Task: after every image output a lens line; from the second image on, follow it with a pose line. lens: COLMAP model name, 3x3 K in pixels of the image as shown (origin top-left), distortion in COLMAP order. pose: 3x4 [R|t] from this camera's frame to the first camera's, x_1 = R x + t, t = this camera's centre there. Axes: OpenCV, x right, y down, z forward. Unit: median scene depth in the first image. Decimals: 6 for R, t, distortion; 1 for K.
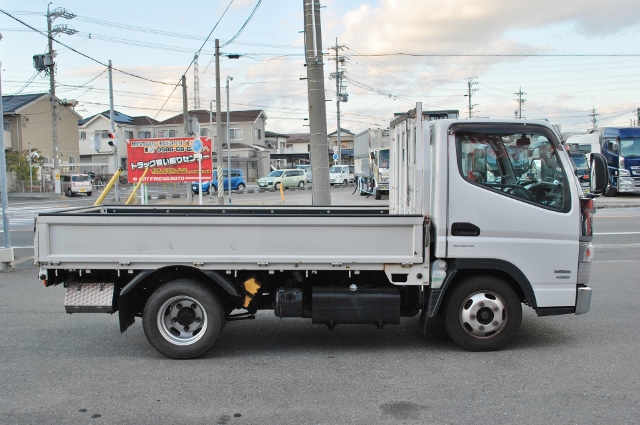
lens RADIAL K [[621.4, 0, 320.0], [0, 621.4, 212.5], [0, 0, 1]] dist [-0.060659, 0.001780]
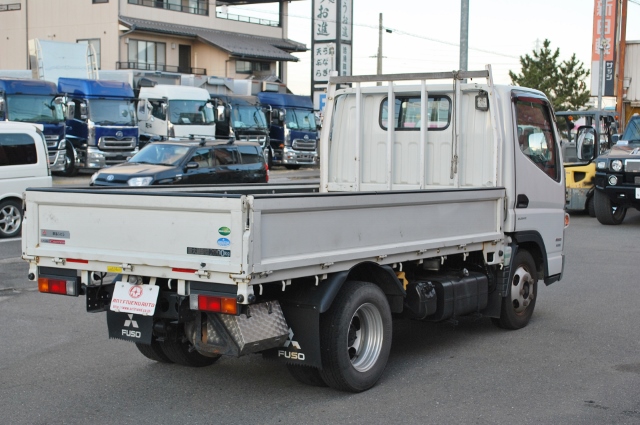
lens RADIAL K [[1037.7, 0, 320.0], [0, 1037.7, 212.5], [0, 0, 1]] dist [0.003205, 0.005450]
pose [[0.572238, -0.038657, 0.819176, -1.257054], [0.036644, 0.999096, 0.021550, -0.001527], [-0.819269, 0.017687, 0.573137, 0.332064]]
